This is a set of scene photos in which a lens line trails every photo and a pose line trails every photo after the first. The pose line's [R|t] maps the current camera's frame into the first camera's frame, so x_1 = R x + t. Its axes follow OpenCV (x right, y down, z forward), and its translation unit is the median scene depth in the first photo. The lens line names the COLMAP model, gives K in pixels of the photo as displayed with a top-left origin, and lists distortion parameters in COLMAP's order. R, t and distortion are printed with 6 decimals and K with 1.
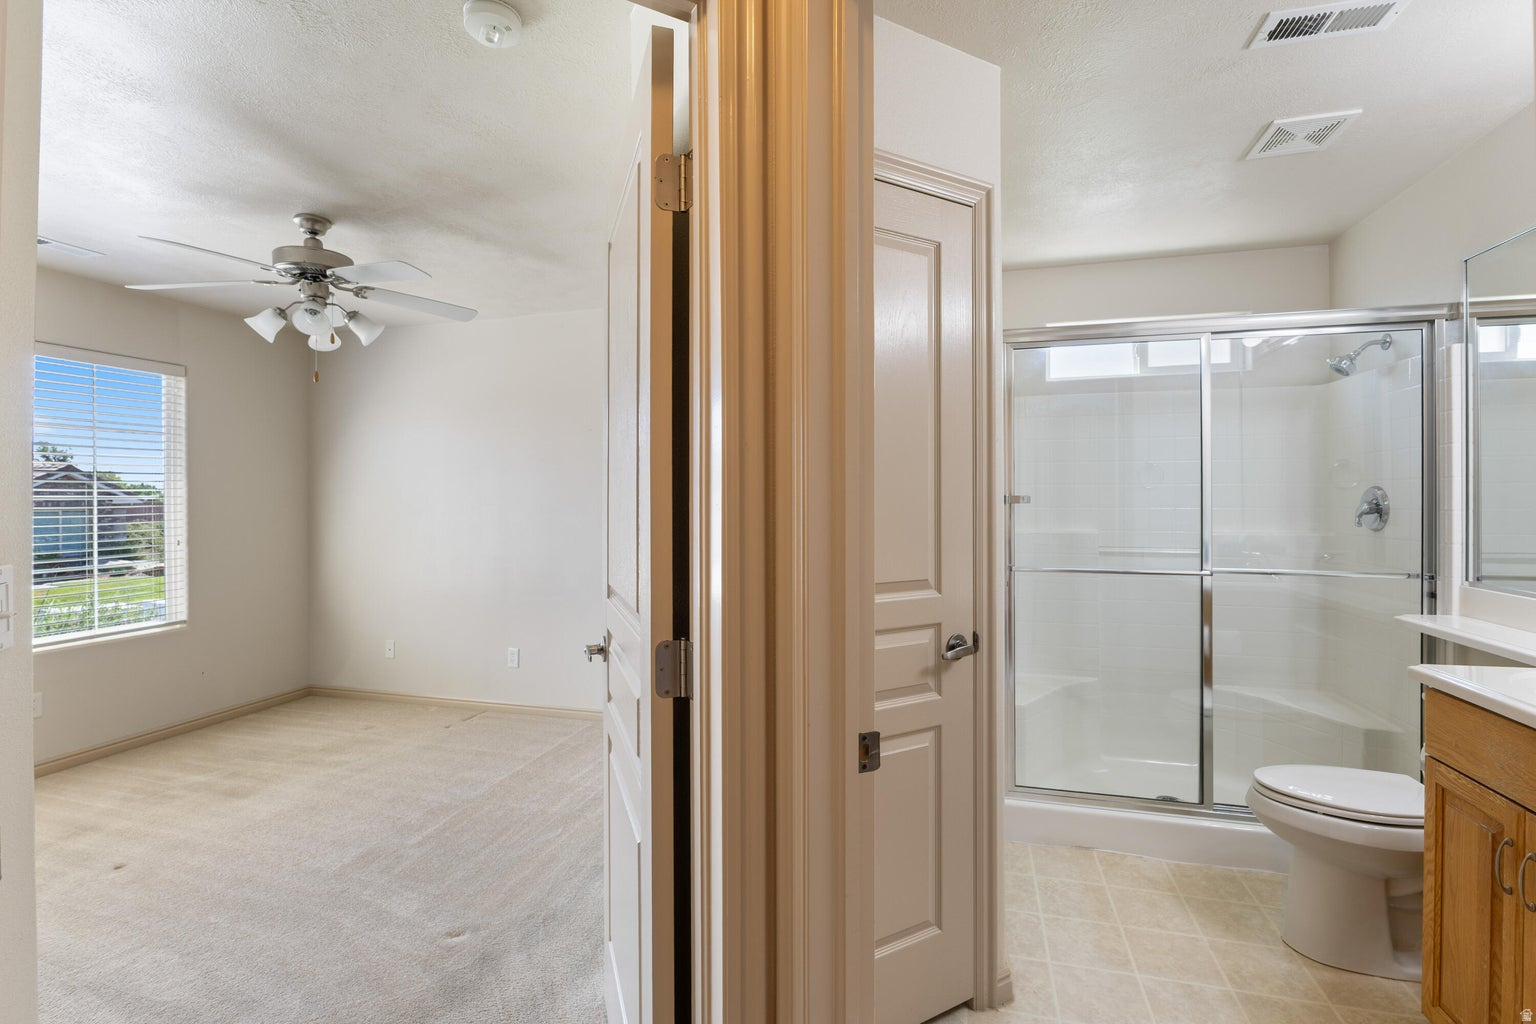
lens RADIAL K [[697.8, 0, 772.5], [0, 697.8, 501.6], [0, 0, 1]] dist [-0.000057, -0.000291]
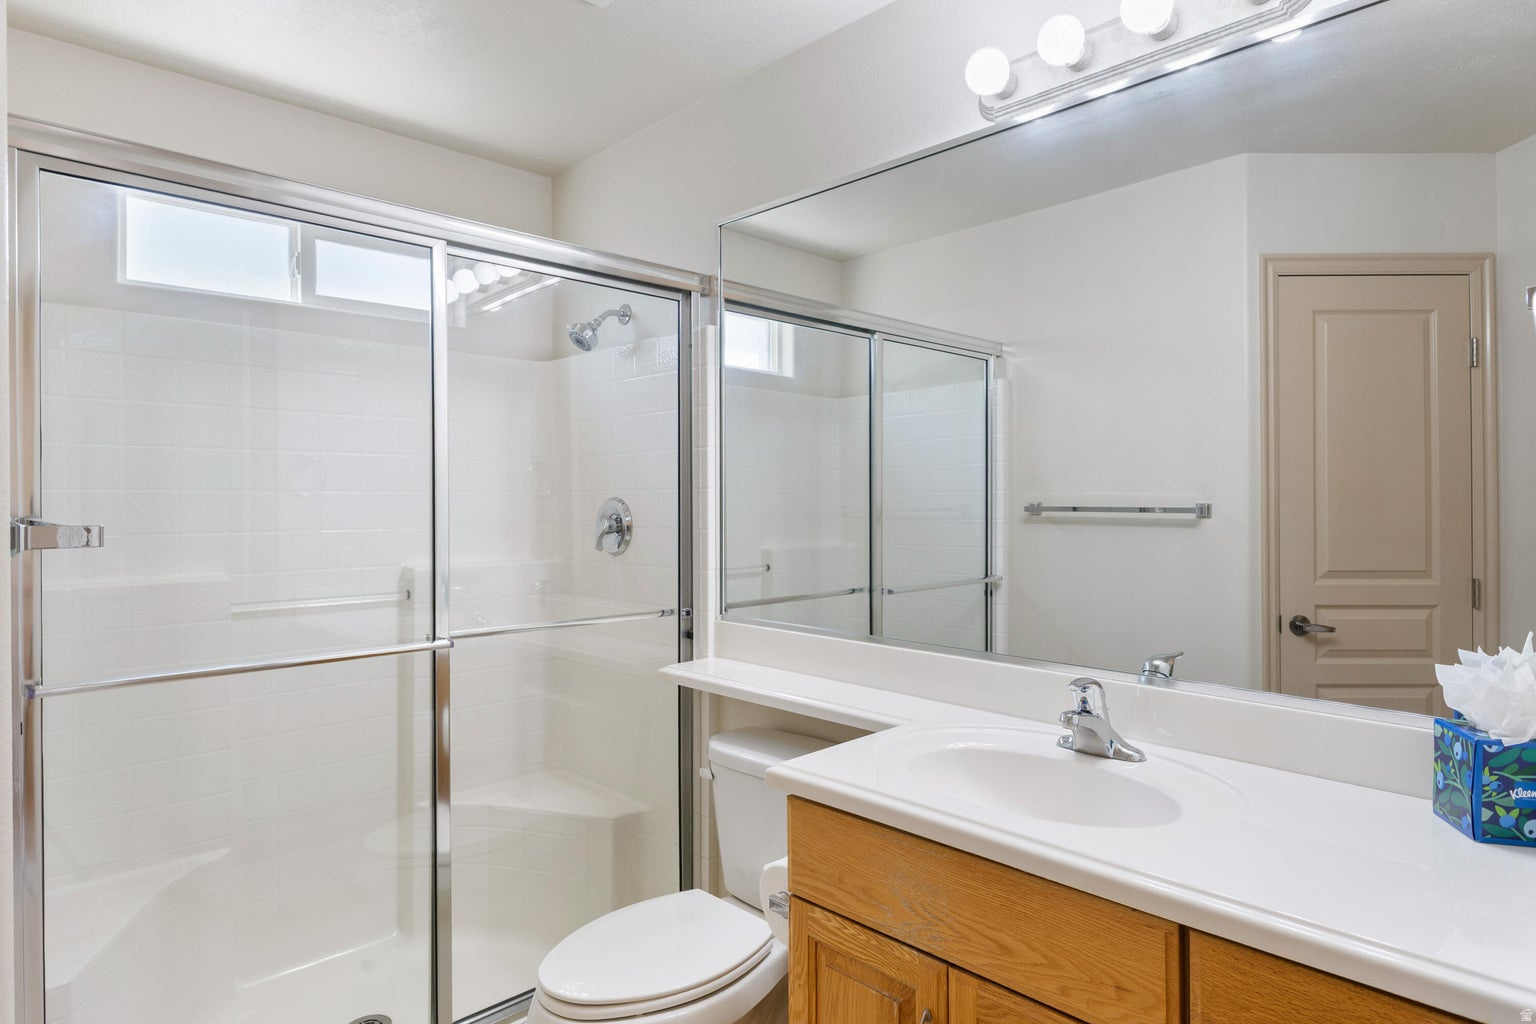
lens RADIAL K [[861.8, 0, 774.0], [0, 861.8, 499.3], [0, 0, 1]] dist [-0.000151, -0.000645]
pose [[0.499968, 0.002079, 0.866041, 0.134475], [0.006323, 0.999962, -0.006051, -0.014661], [-0.866021, 0.008501, 0.499936, 0.406110]]
